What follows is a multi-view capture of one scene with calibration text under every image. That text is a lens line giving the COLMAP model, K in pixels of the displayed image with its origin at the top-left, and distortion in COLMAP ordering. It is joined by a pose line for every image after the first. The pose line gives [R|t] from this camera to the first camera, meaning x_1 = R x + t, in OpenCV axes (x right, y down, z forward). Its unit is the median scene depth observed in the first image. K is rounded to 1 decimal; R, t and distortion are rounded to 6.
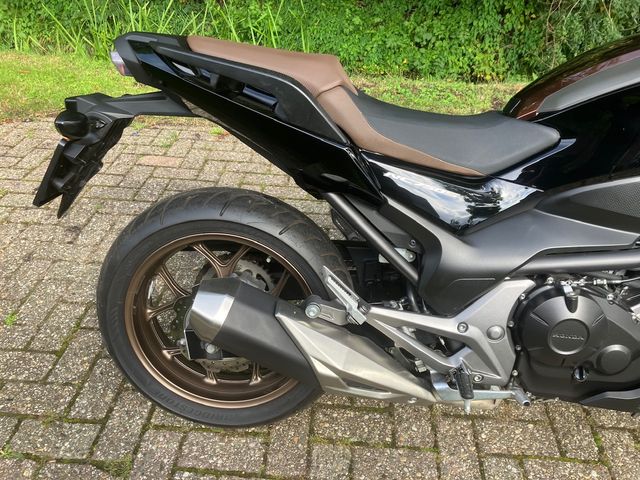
lens RADIAL K [[531.7, 0, 322.6], [0, 531.7, 239.5], [0, 0, 1]] dist [0.014016, -0.012907]
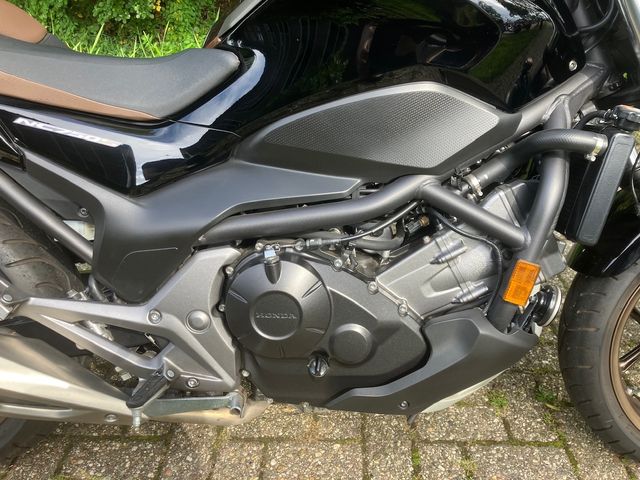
lens RADIAL K [[531.7, 0, 318.1], [0, 531.7, 237.5], [0, 0, 1]] dist [0.014016, -0.012907]
pose [[0.997596, -0.068889, -0.007458, 0.394685], [0.068056, 0.994351, -0.081456, 0.100449], [0.013027, 0.080752, 0.996649, 0.171525]]
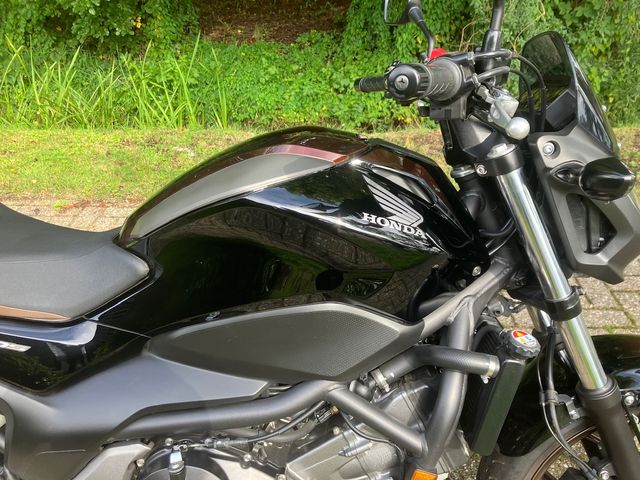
lens RADIAL K [[531.7, 0, 321.2], [0, 531.7, 241.3], [0, 0, 1]] dist [0.014016, -0.012907]
pose [[0.998468, -0.053256, 0.014990, 0.499429], [0.054067, 0.996717, -0.060267, -0.122751], [-0.011731, 0.060985, 0.998070, 0.141764]]
